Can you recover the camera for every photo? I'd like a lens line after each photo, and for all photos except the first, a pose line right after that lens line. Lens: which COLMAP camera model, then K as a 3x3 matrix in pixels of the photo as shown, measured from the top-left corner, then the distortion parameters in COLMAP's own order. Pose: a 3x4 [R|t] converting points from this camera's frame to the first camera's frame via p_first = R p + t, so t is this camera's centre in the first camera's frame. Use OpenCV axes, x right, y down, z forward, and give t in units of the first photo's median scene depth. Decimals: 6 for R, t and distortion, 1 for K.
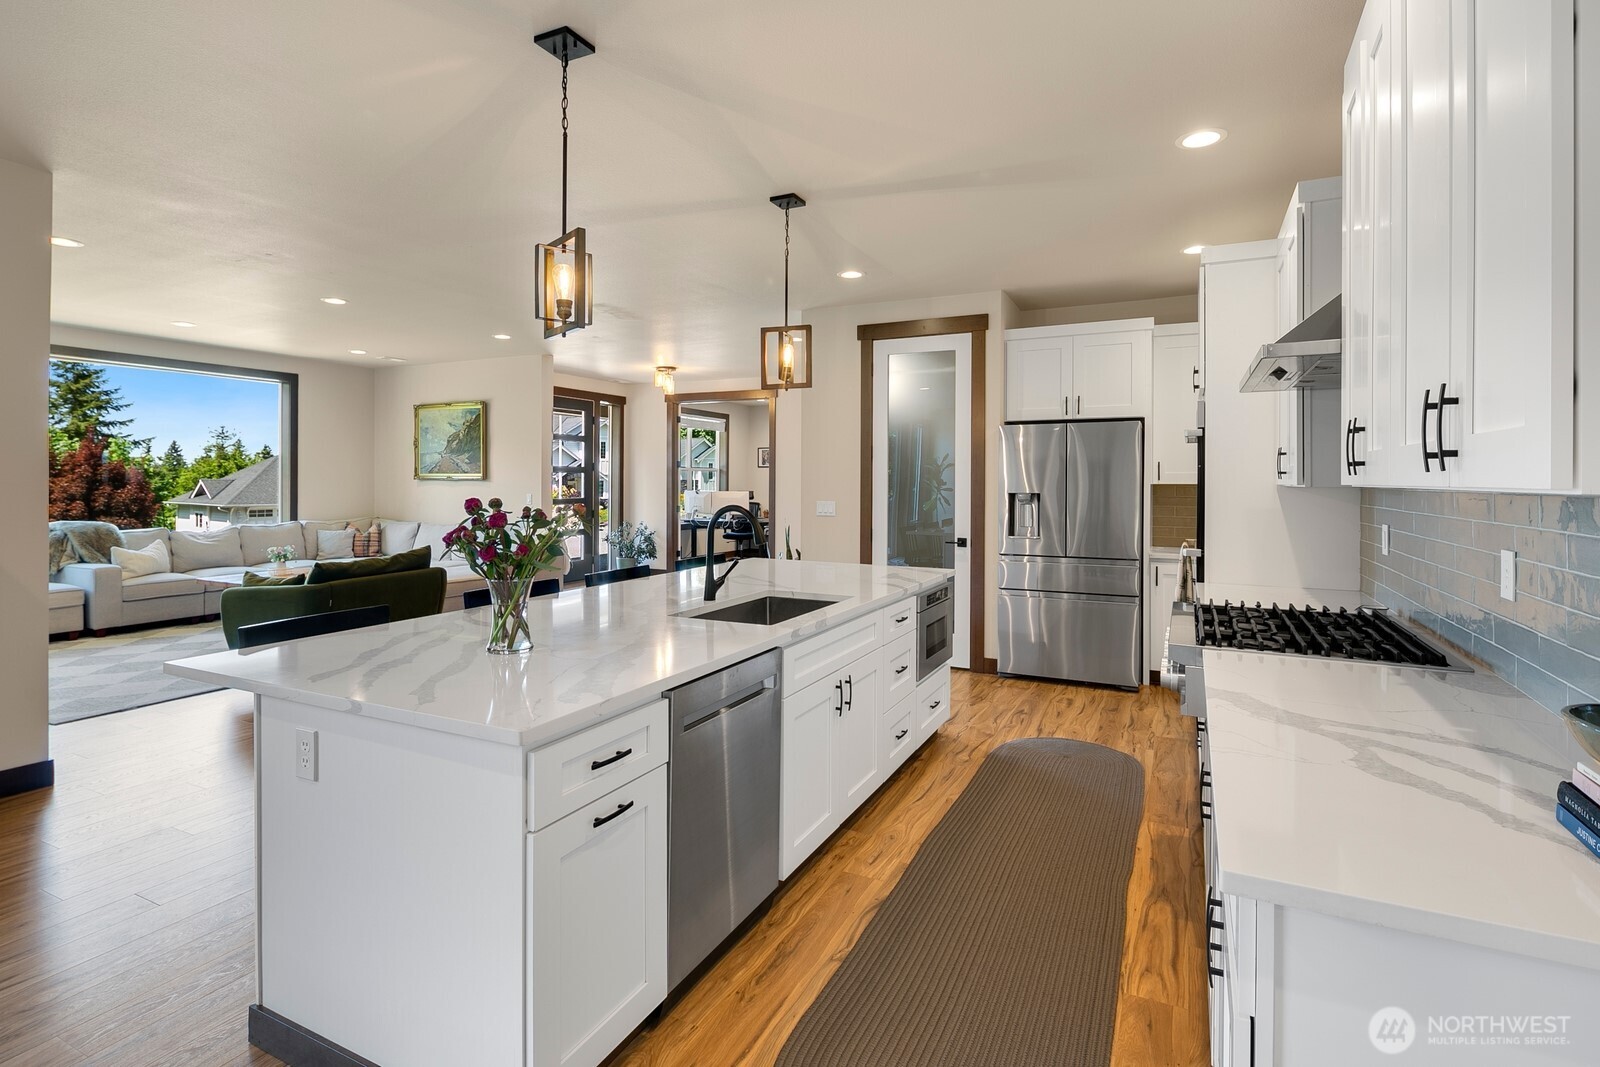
lens RADIAL K [[787.2, 0, 799.5], [0, 787.2, 484.2], [0, 0, 1]] dist [0.001235, -0.002179]
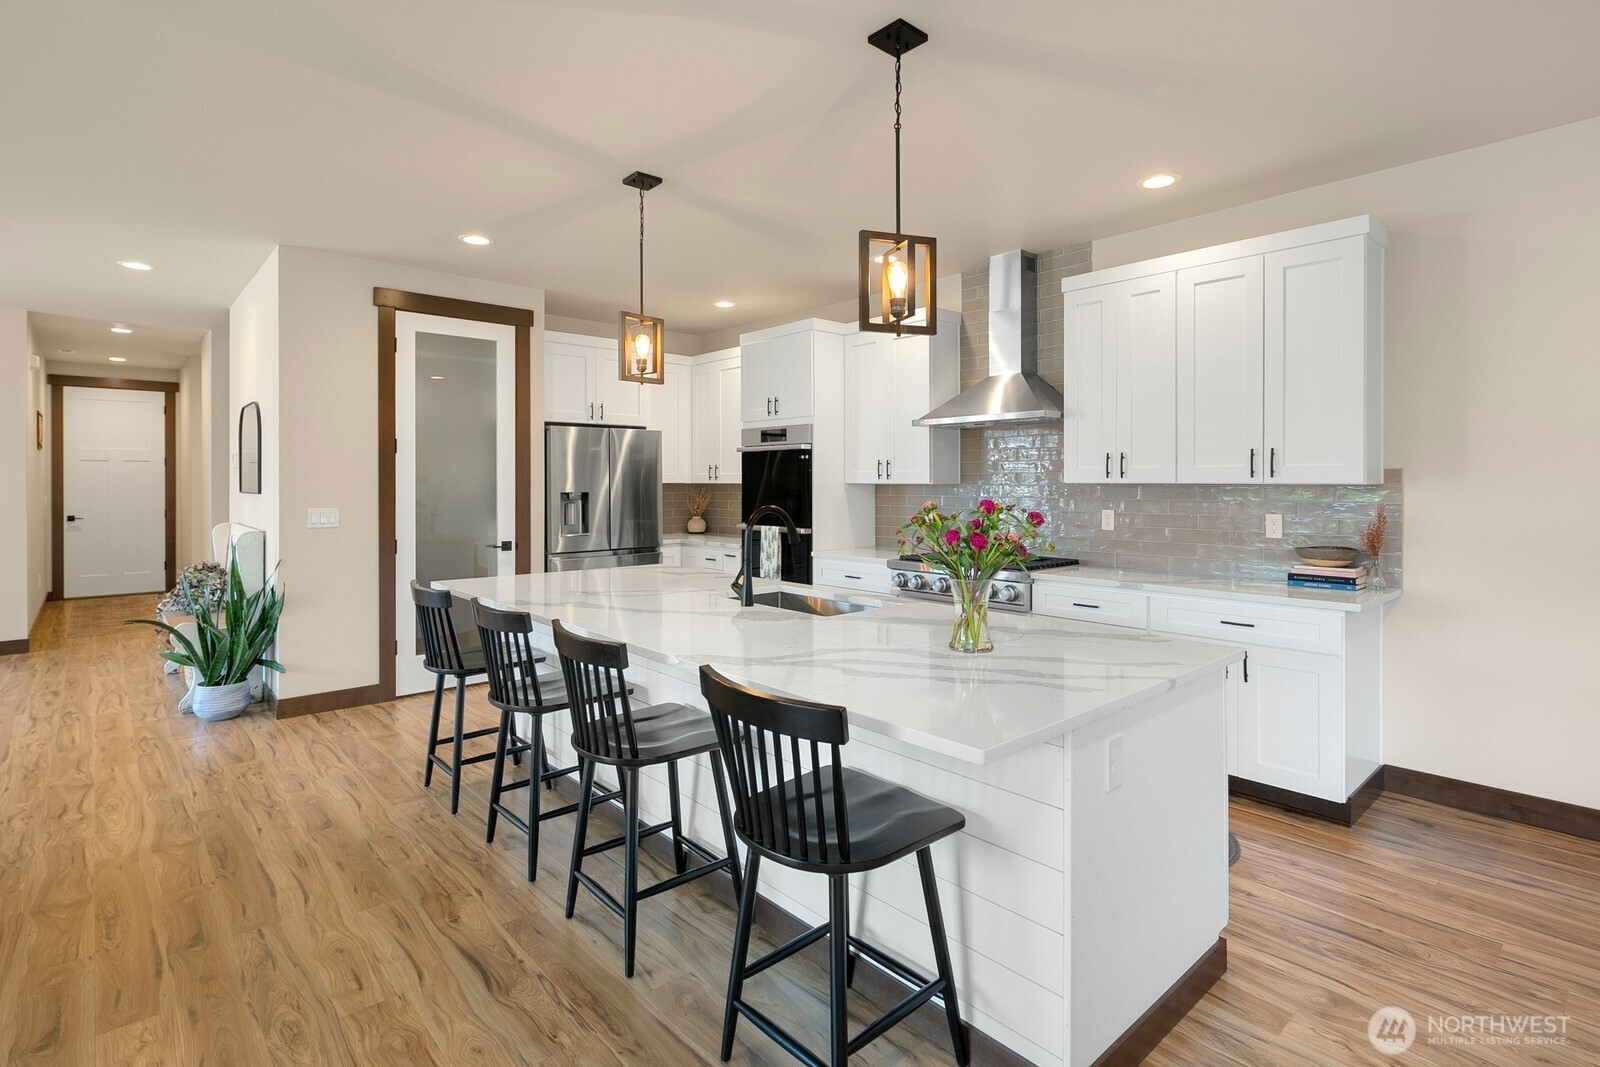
lens RADIAL K [[787.2, 0, 799.5], [0, 787.2, 484.2], [0, 0, 1]] dist [0.001235, -0.002179]
pose [[0.371961, -0.007163, 0.928221, -0.353167], [0.004925, 0.999971, 0.005743, -0.002482], [-0.928235, 0.002436, 0.371986, 0.208812]]
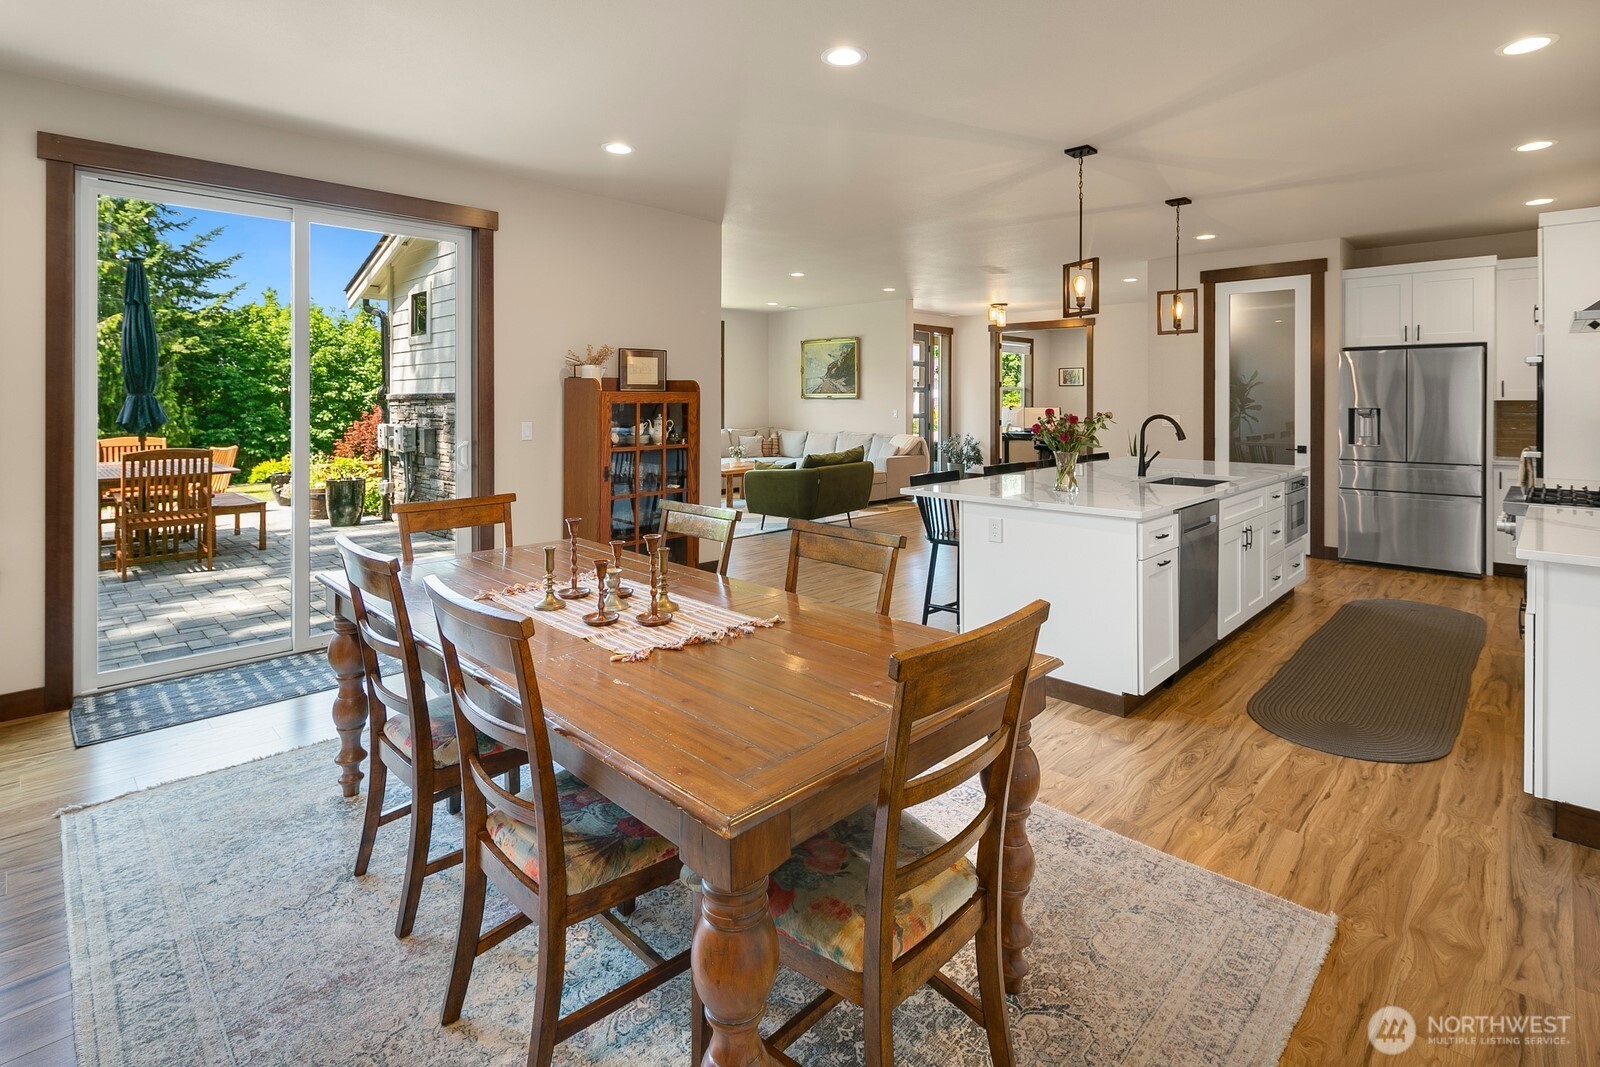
lens RADIAL K [[775.5, 0, 799.0], [0, 775.5, 399.4], [0, 0, 1]] dist [-0.001426, -0.001408]
pose [[0.950122, -0.003422, -0.311859, -0.100342], [0.002614, 0.999992, -0.003009, -0.000328], [0.311866, 0.002044, 0.950124, -0.236839]]
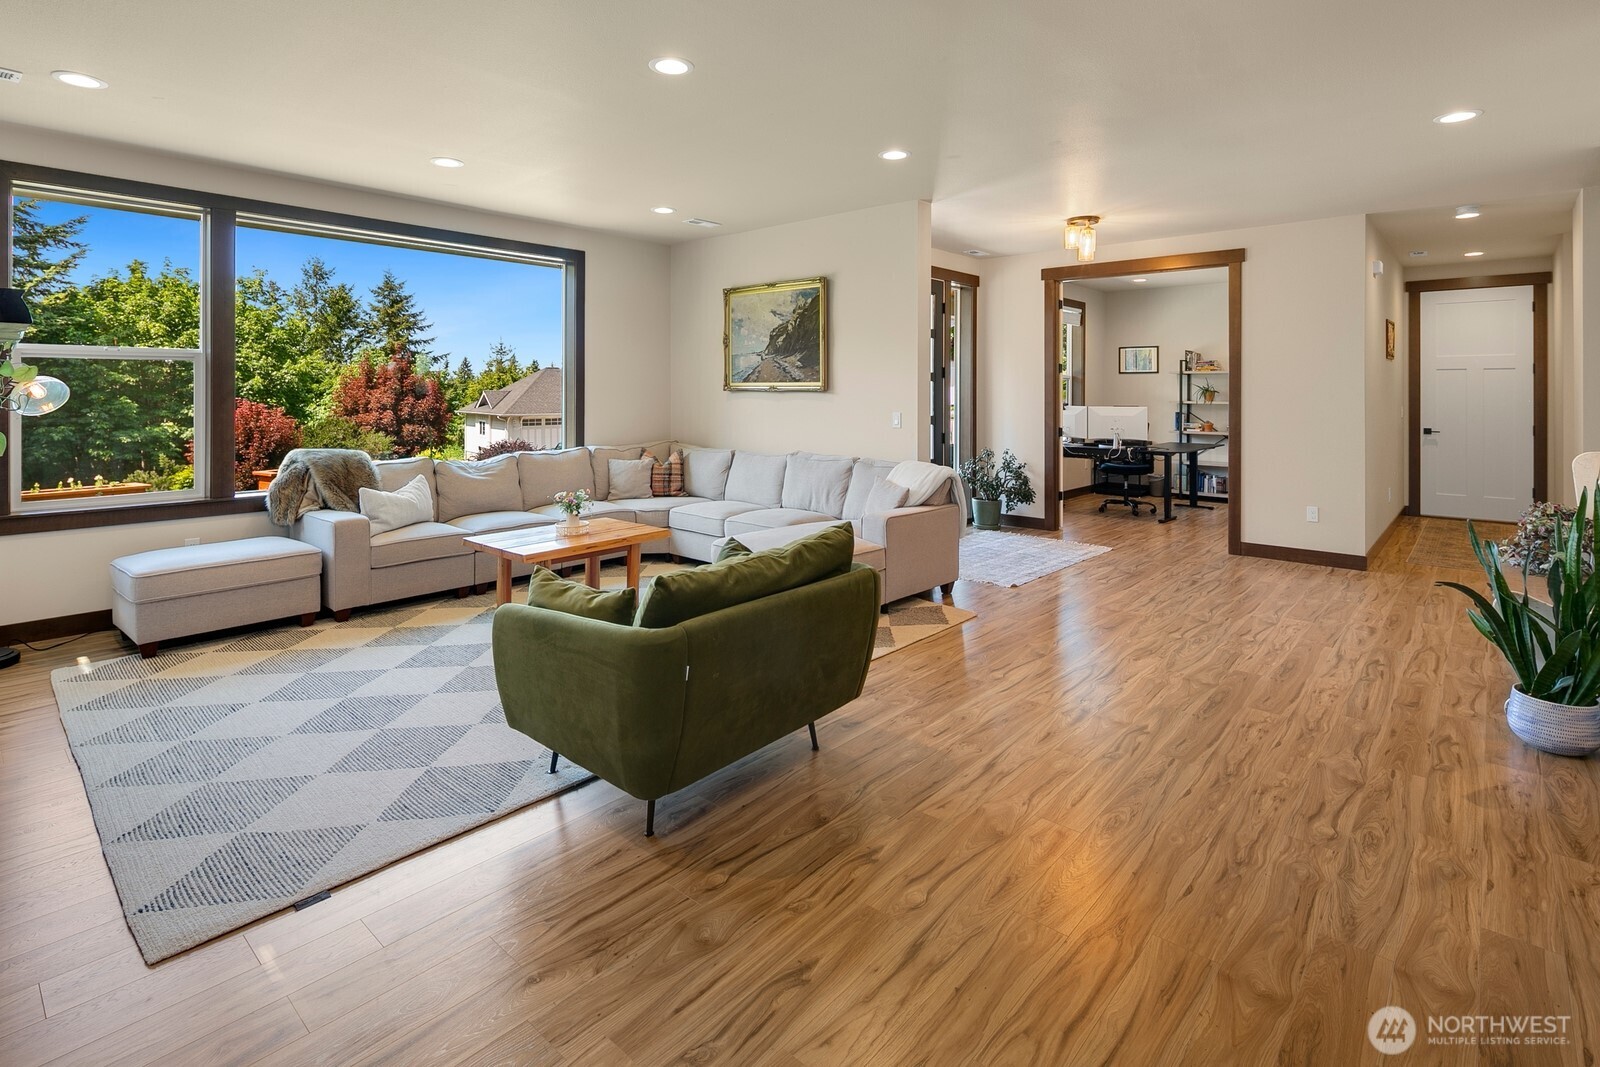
lens RADIAL K [[781.2, 0, 801.5], [0, 781.2, 394.0], [0, 0, 1]] dist [-0.003248, -0.001660]
pose [[0.964925, -0.000777, -0.262525, -0.246863], [0.000637, 1.000000, -0.000618, -0.002561], [0.262525, 0.000429, 0.964925, 0.342264]]
